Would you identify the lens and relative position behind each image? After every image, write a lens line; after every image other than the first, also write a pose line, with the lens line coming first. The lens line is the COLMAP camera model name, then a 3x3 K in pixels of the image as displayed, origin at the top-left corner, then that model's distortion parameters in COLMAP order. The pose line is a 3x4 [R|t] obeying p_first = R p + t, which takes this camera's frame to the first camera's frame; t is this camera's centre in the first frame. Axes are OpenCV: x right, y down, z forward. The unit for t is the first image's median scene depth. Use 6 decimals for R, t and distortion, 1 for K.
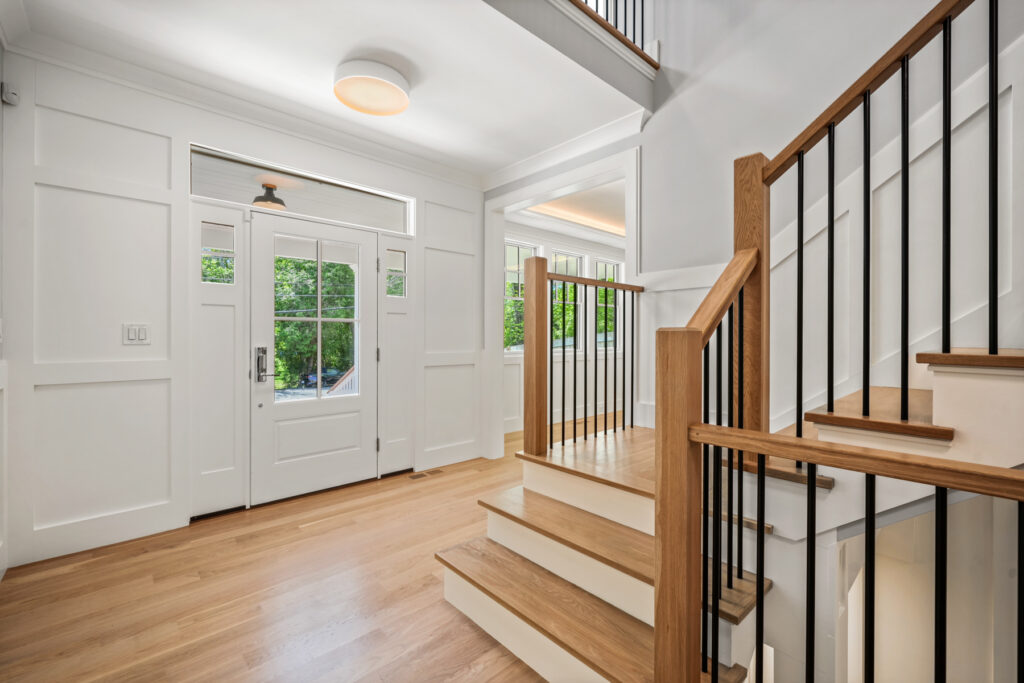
lens RADIAL K [[433.4, 0, 510.3], [0, 433.4, 337.8], [0, 0, 1]] dist [0.000040, -0.000005]
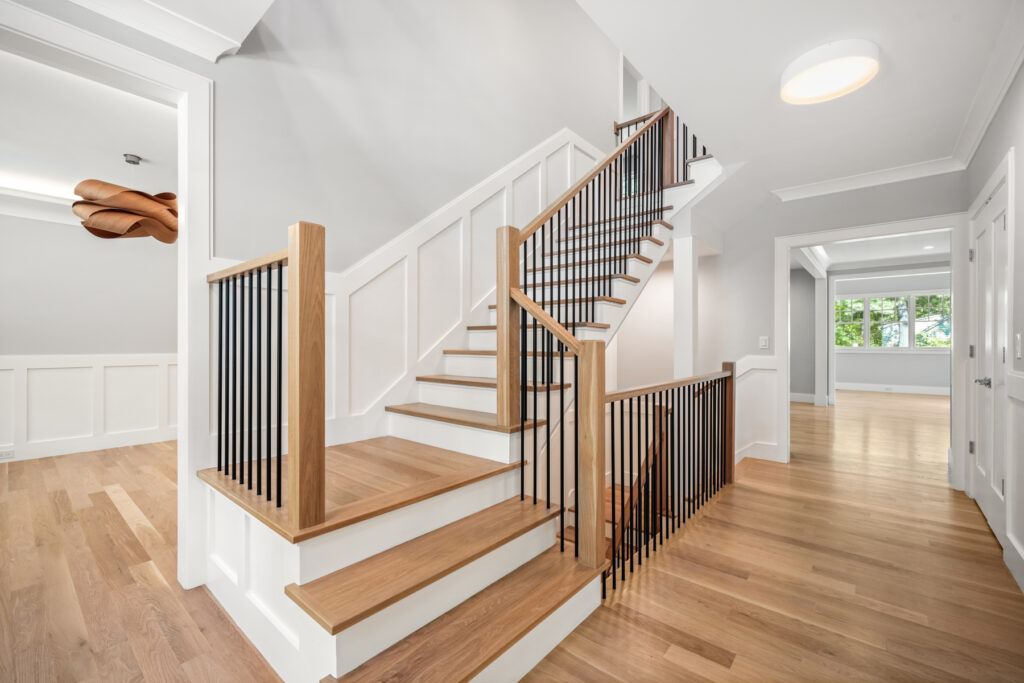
lens RADIAL K [[433.4, 0, 510.2], [0, 433.4, 343.1], [0, 0, 1]] dist [0.000040, -0.000005]
pose [[-0.124479, -0.005578, 0.992207, -0.814319], [-0.002005, 0.999984, 0.005370, -0.015284], [-0.992220, -0.001321, -0.124488, 1.002118]]
